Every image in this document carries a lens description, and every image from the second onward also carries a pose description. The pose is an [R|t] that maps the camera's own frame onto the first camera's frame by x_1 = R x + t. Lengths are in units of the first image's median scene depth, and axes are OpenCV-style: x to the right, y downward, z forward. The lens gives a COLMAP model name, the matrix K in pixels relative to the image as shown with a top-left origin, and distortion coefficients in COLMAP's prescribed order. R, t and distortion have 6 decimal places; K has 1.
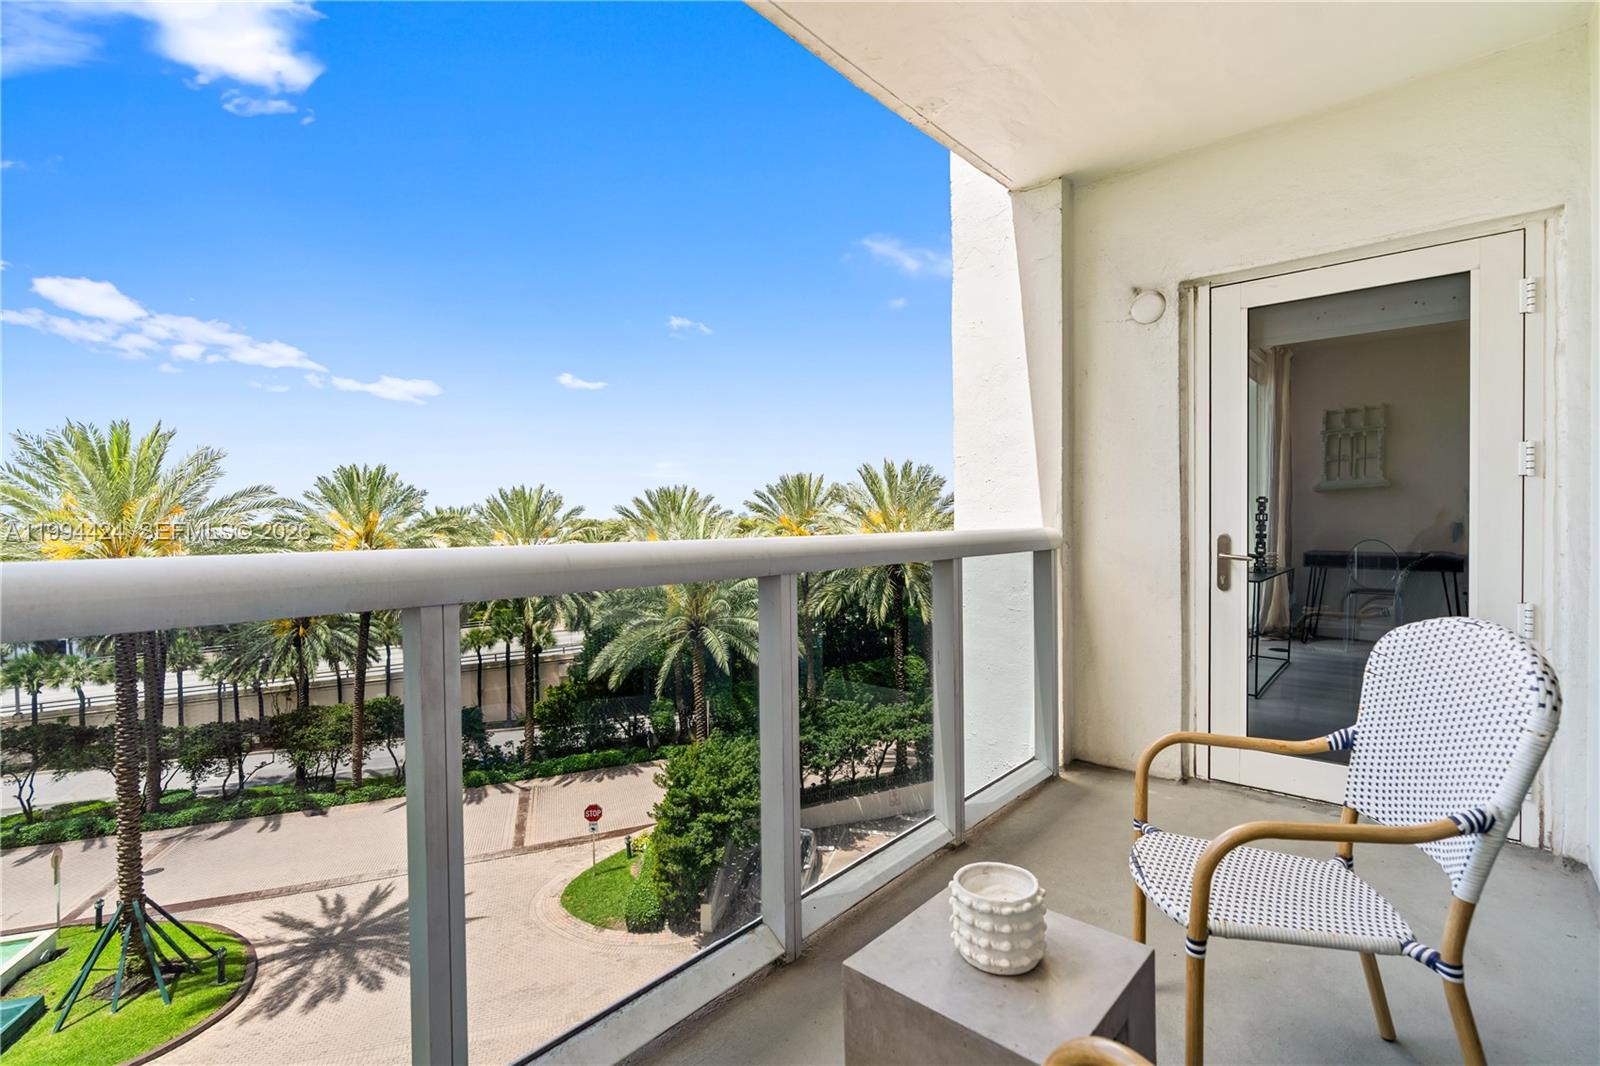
lens RADIAL K [[725.5, 0, 800.8], [0, 725.5, 522.8], [0, 0, 1]] dist [-0.008189, 0.003341]
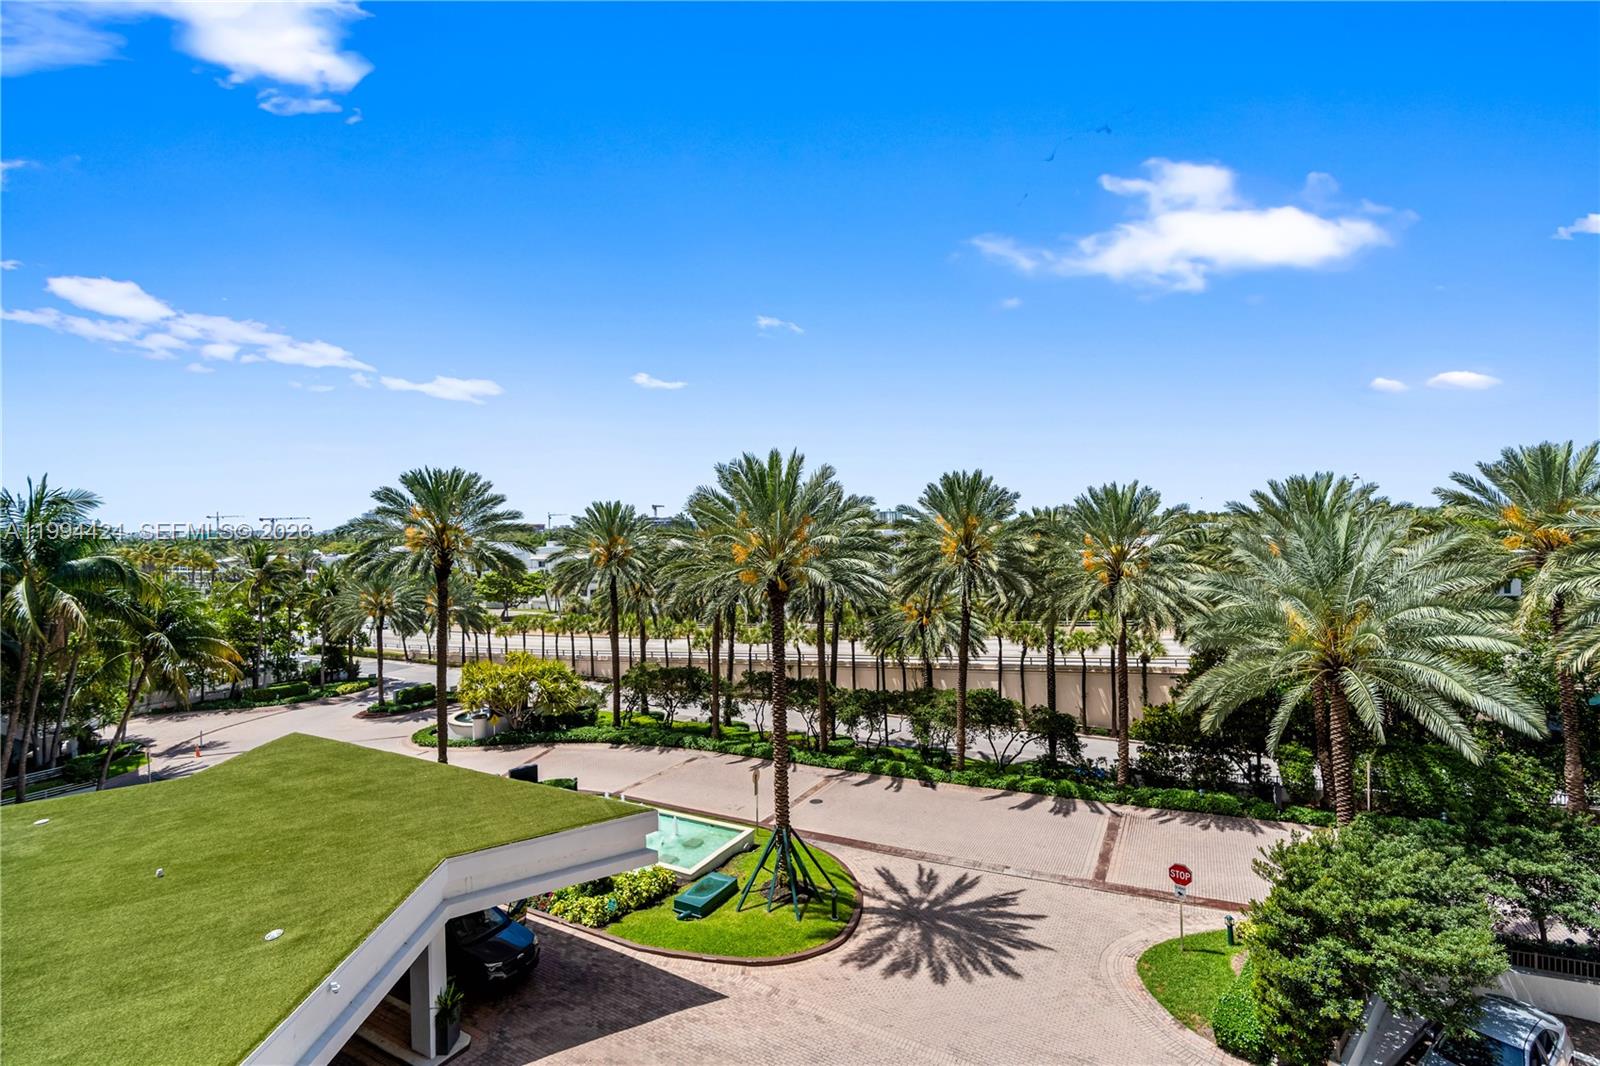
lens RADIAL K [[725.5, 0, 807.3], [0, 725.5, 530.9], [0, 0, 1]] dist [-0.008189, 0.003341]
pose [[0.687938, -0.000730, -0.725769, 0.019203], [0.012784, 0.999857, 0.011111, -0.007679], [0.725657, -0.016922, 0.687848, 0.109044]]
